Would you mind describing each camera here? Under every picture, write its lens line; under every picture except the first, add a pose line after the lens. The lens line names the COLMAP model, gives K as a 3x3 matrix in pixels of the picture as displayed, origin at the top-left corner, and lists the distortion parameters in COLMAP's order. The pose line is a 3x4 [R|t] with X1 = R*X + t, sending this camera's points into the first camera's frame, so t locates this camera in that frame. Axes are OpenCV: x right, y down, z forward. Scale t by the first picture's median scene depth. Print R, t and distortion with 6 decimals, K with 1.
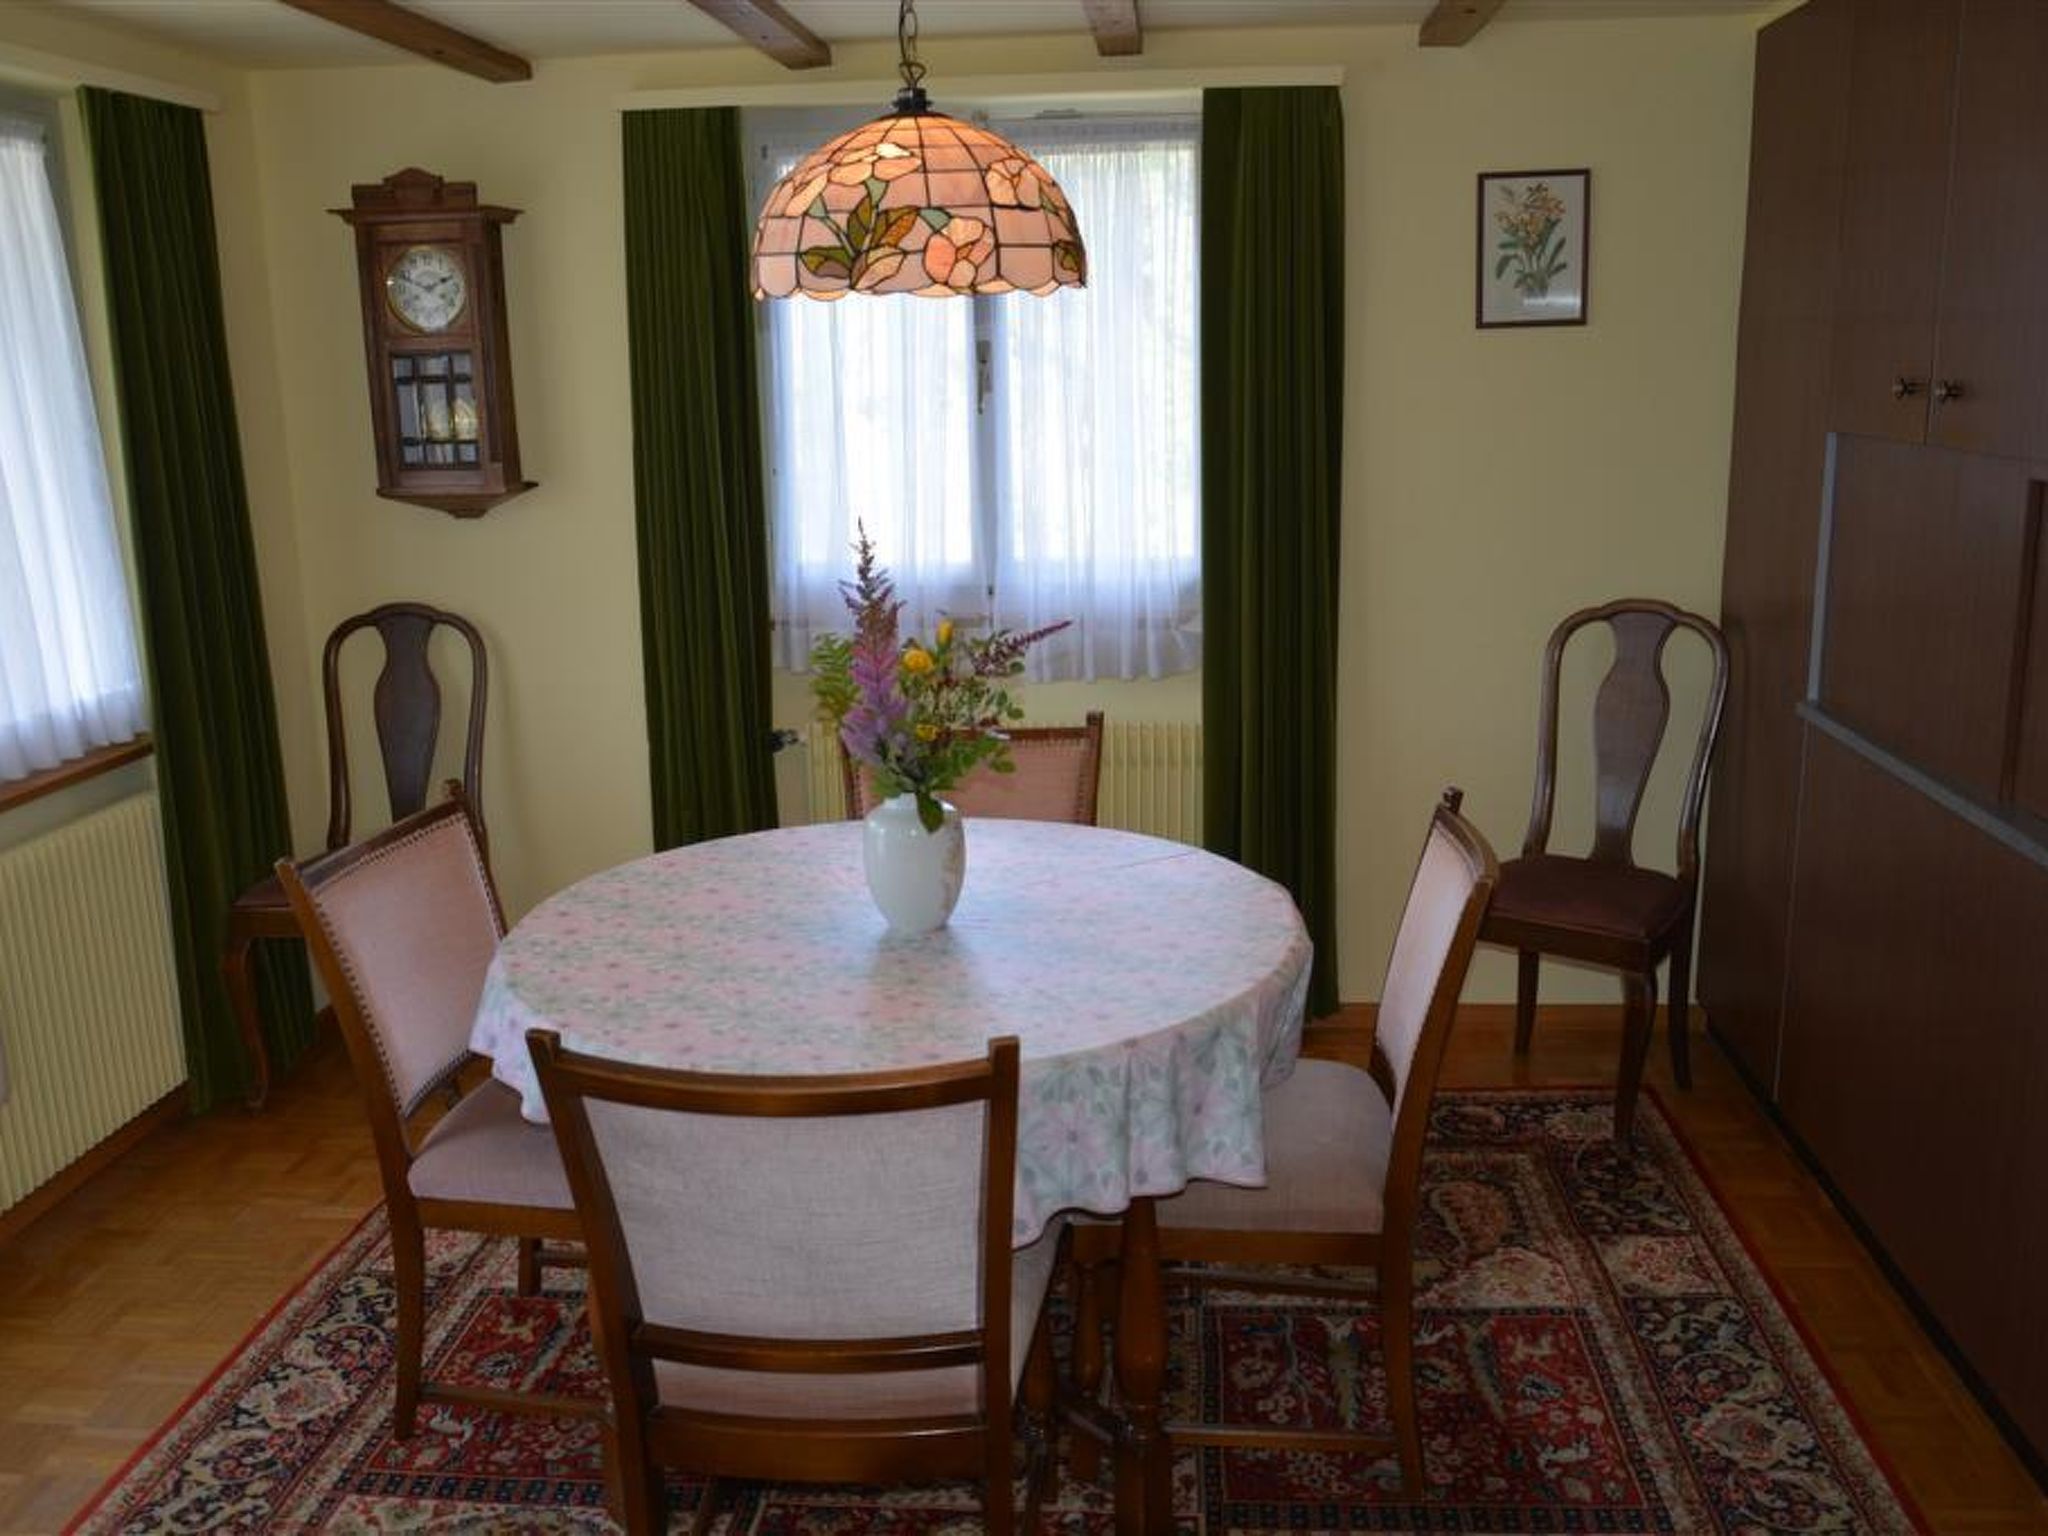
lens RADIAL K [[1780.4, 0, 1024.0], [0, 1780.4, 768.0], [0, 0, 1]] dist [-0.025336, 0.006619]
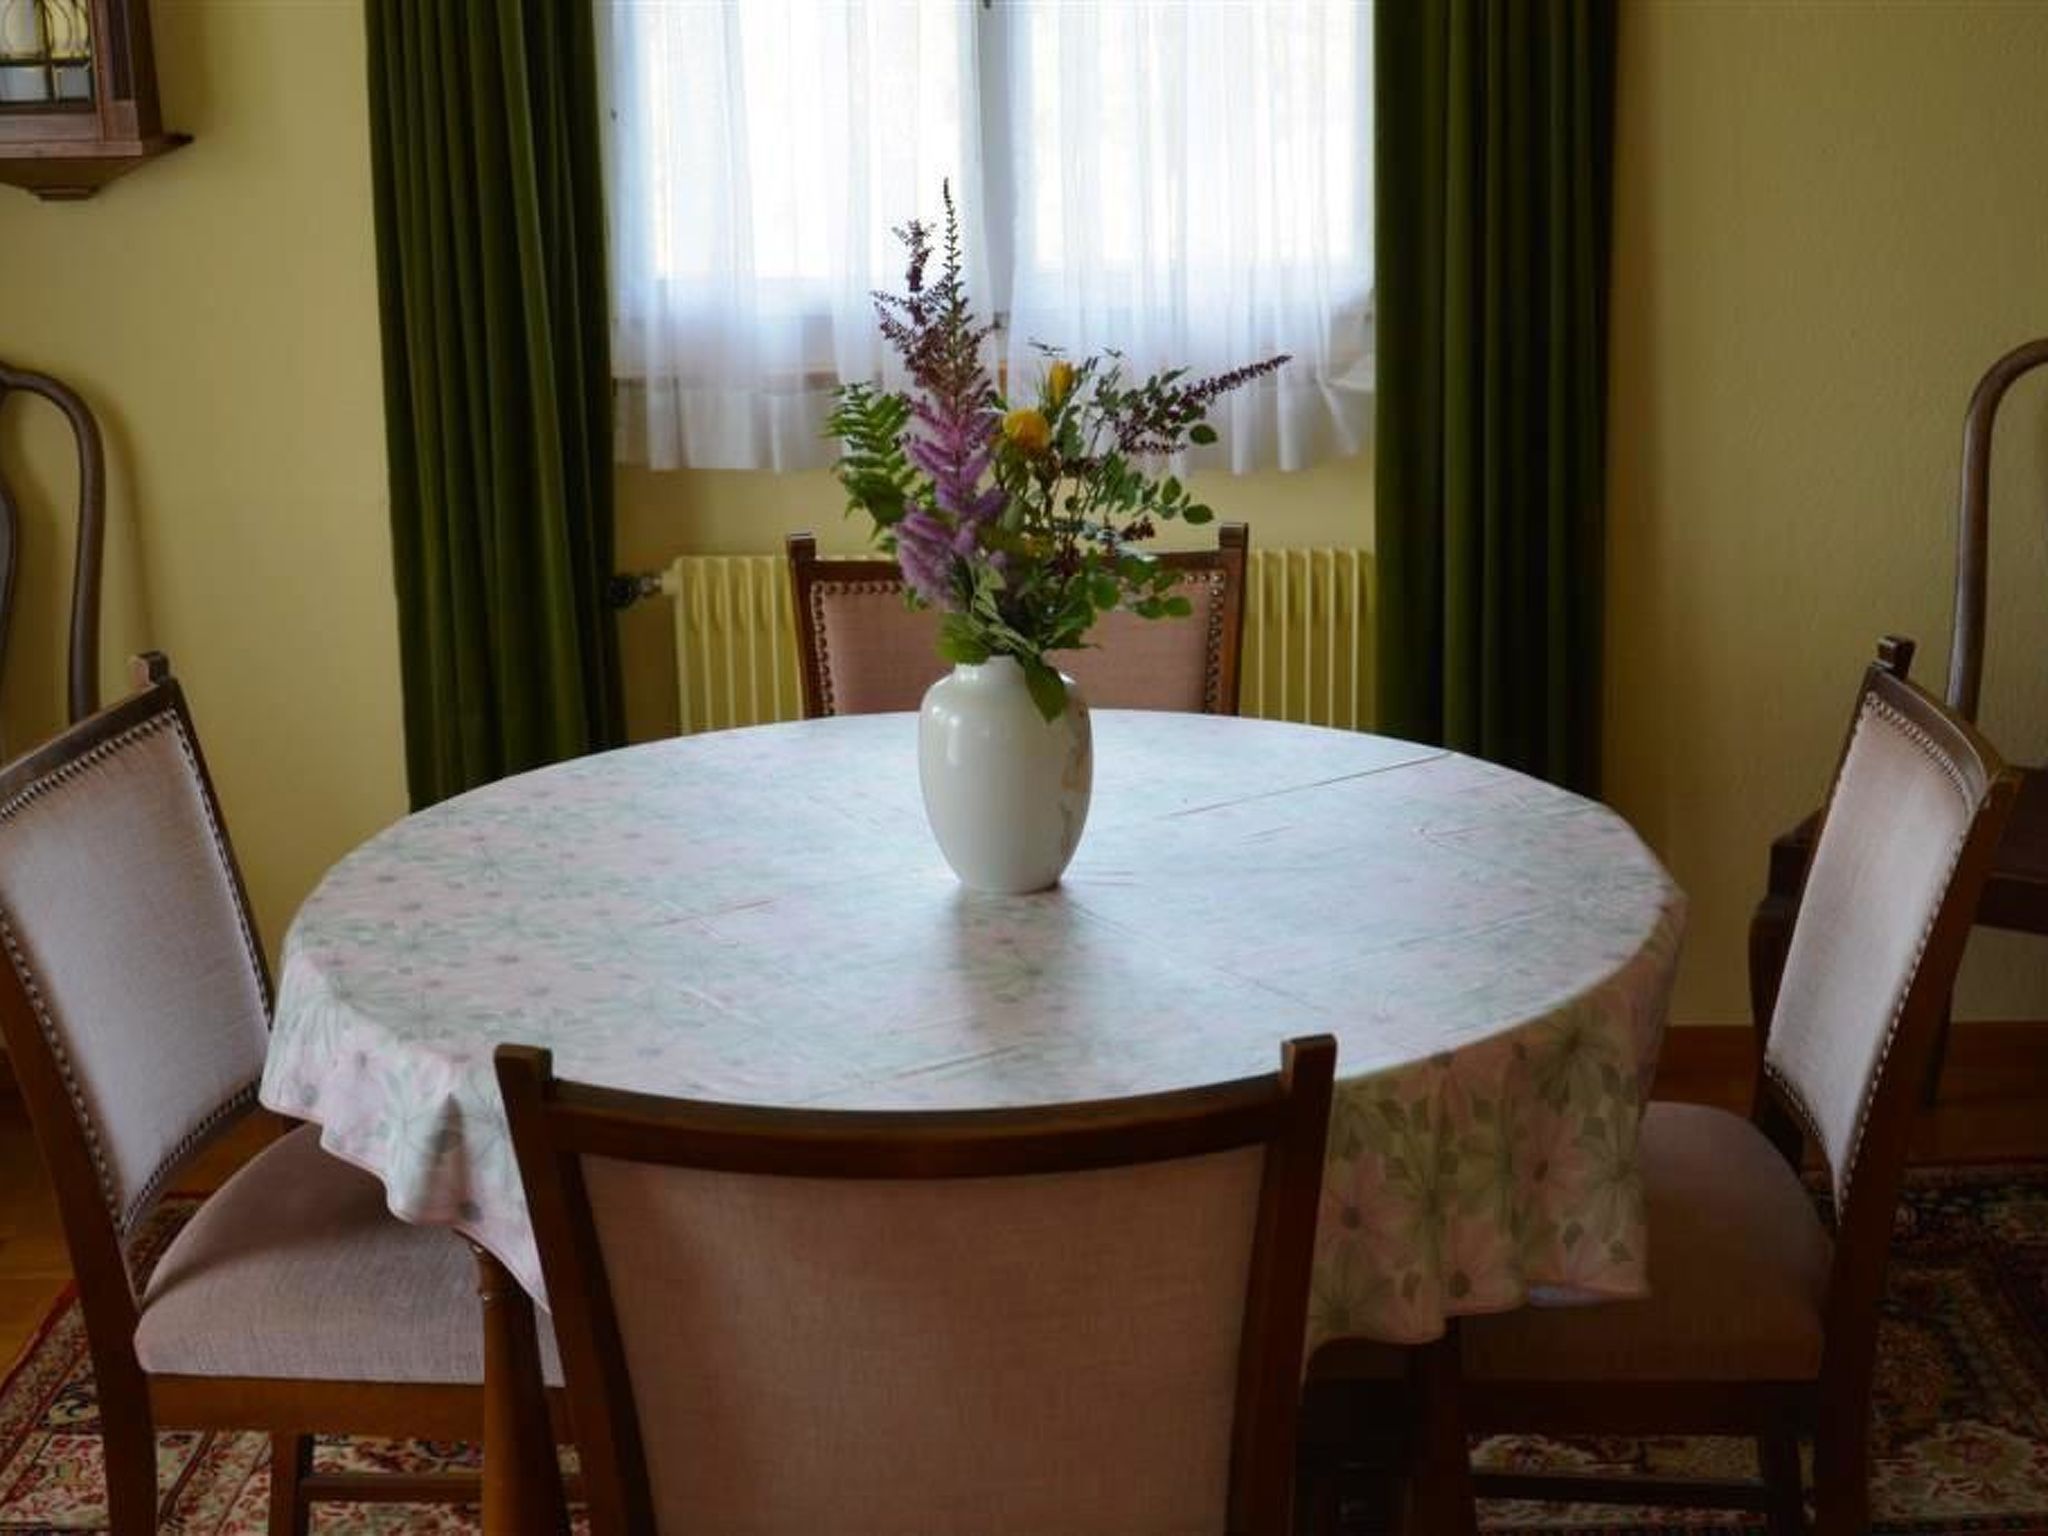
lens RADIAL K [[3195.4, 0, 1024.0], [0, 3195.4, 768.0], [0, 0, 1]] dist [0.004928, 0.043713]
pose [[0.998230, -0.018312, 0.056577, -0.108076], [0.016508, 0.999345, 0.032193, 0.015935], [-0.057129, -0.031202, 0.997879, -0.043887]]
